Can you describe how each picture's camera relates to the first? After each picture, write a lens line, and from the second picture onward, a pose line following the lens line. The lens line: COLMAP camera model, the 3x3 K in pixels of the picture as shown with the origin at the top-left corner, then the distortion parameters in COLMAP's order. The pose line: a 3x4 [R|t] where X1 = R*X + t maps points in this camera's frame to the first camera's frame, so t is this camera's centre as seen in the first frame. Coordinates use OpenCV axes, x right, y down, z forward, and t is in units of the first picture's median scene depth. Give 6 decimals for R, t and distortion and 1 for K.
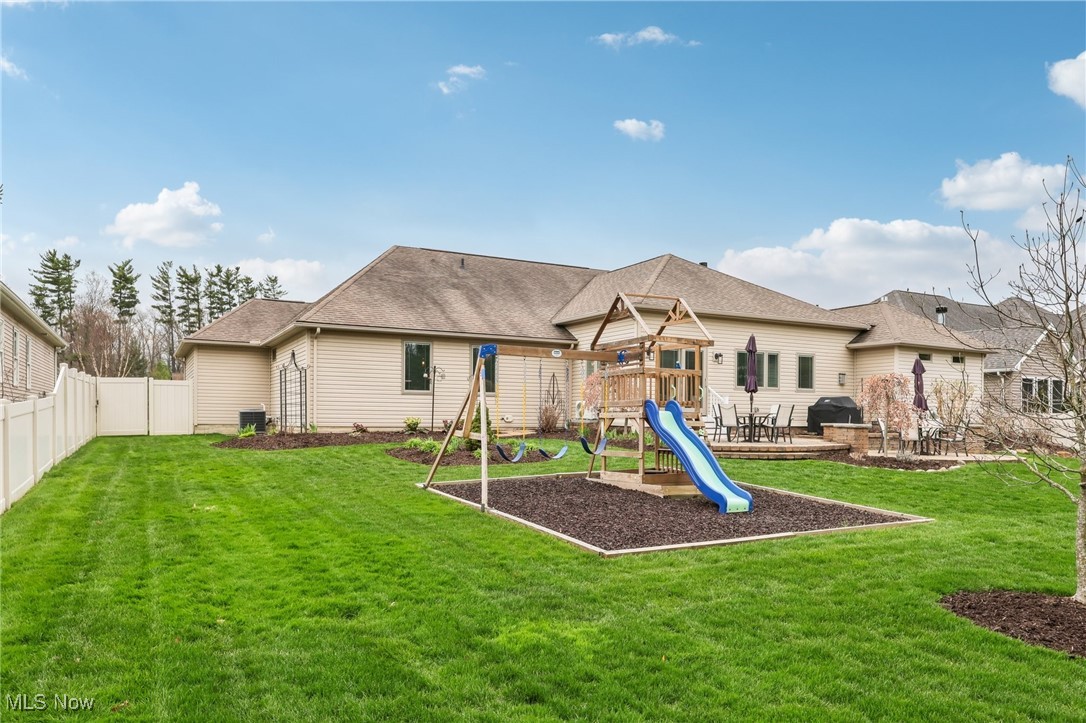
lens RADIAL K [[749.6, 0, 549.3], [0, 749.6, 418.1], [0, 0, 1]] dist [0.004082, 0.000677]
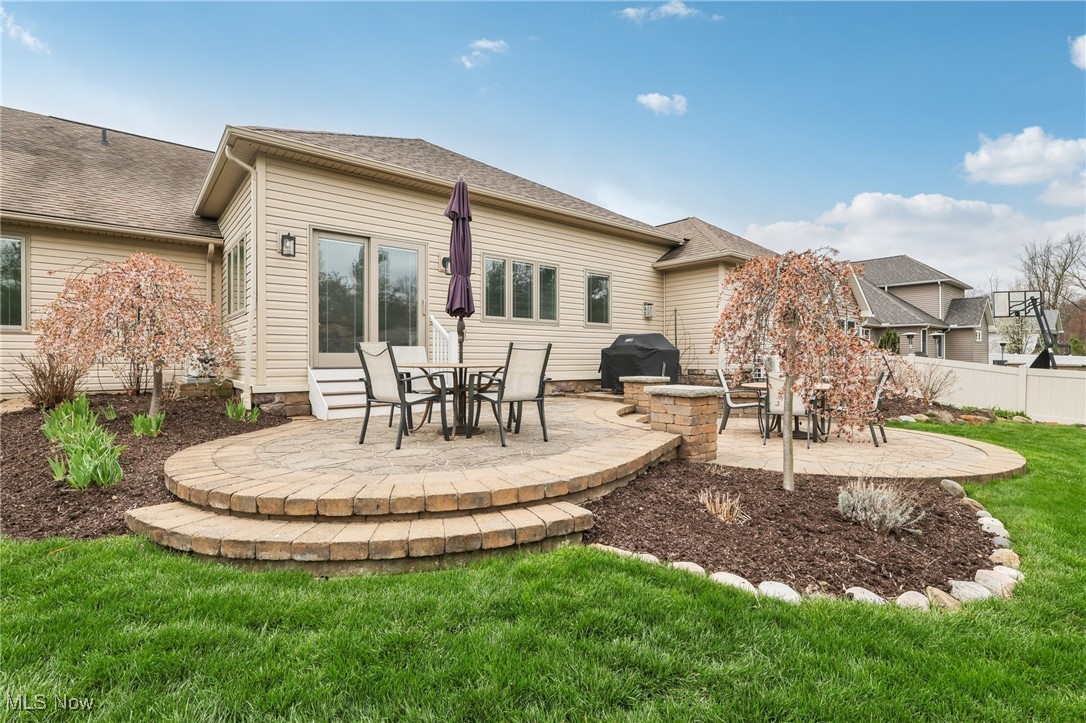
lens RADIAL K [[505.7, 0, 542.1], [0, 505.7, 362.3], [0, 0, 1]] dist [-0.019441, -0.000341]
pose [[0.982552, -0.011204, 0.185648, 0.214030], [0.010295, 0.999930, 0.005864, -0.007512], [-0.185701, -0.003850, 0.982599, 0.581056]]
